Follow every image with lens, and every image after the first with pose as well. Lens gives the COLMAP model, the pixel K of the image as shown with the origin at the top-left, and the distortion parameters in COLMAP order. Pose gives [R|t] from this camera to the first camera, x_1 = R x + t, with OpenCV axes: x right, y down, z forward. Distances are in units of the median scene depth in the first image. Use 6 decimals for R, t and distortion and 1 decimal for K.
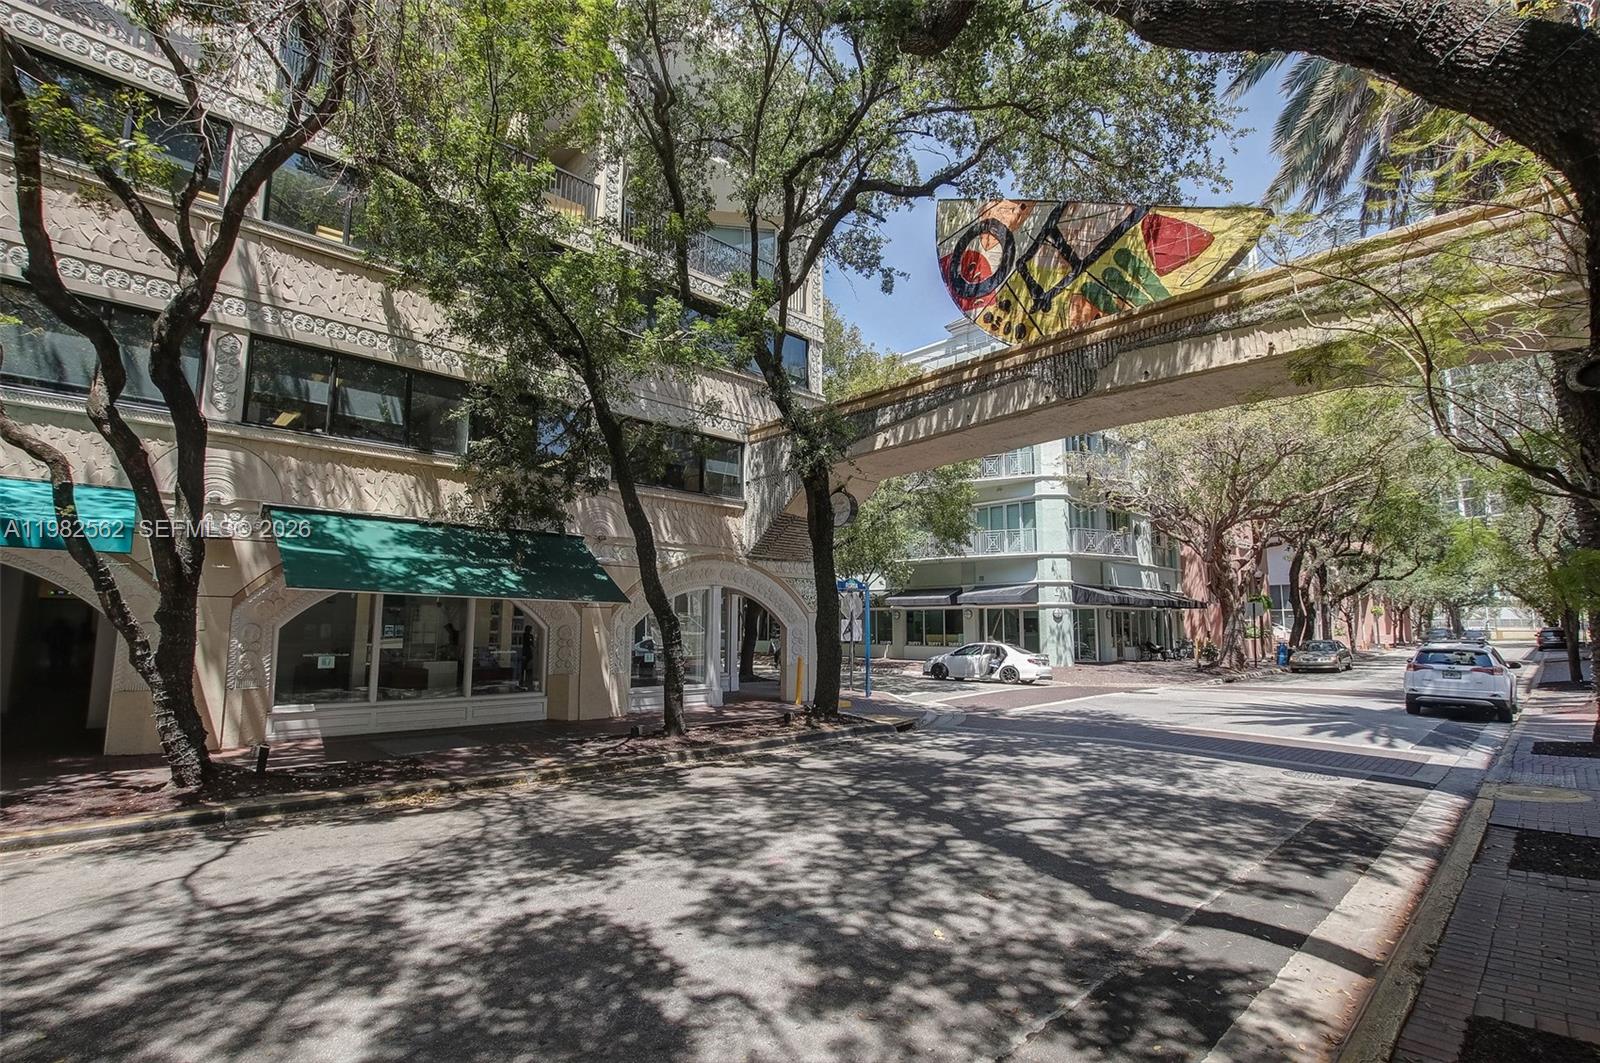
lens RADIAL K [[740.7, 0, 786.6], [0, 740.7, 541.1], [0, 0, 1]] dist [-0.022335, 0.005155]
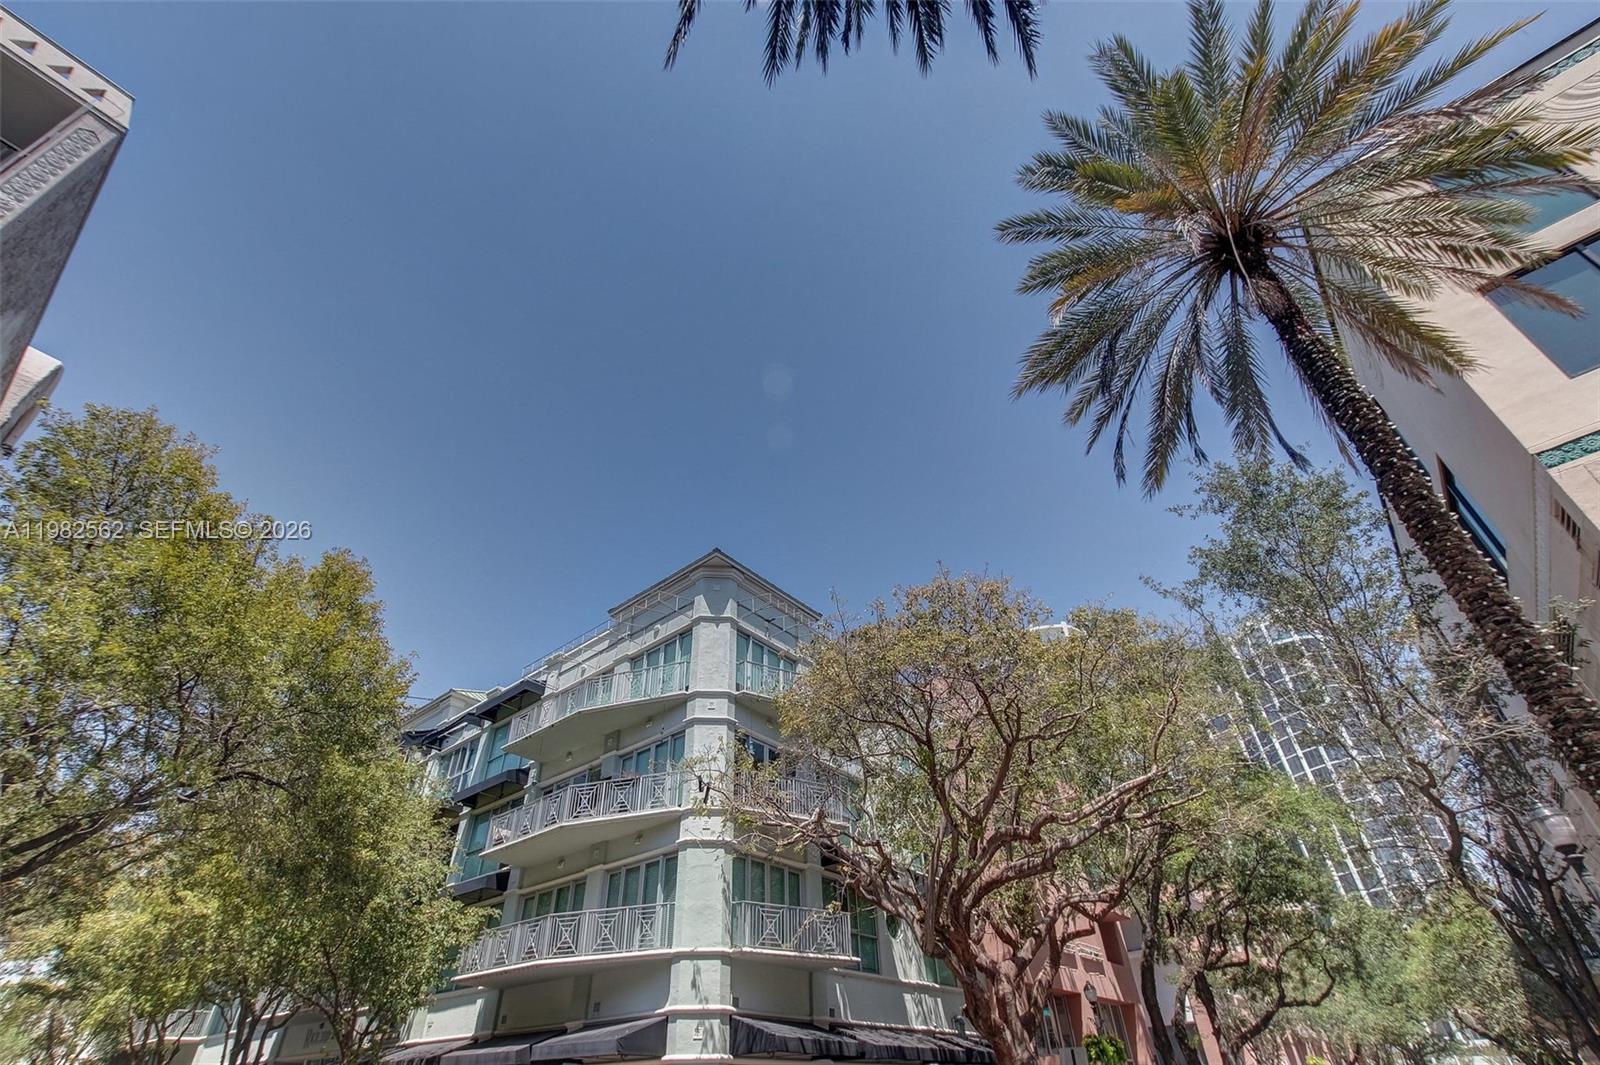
lens RADIAL K [[740.7, 0, 783.1], [0, 740.7, 543.1], [0, 0, 1]] dist [-0.022335, 0.005155]
pose [[0.993210, 0.050983, 0.104567, 0.303009], [0.010686, 0.855071, -0.518401, 0.036637], [-0.115841, 0.515999, 0.848720, 0.311119]]
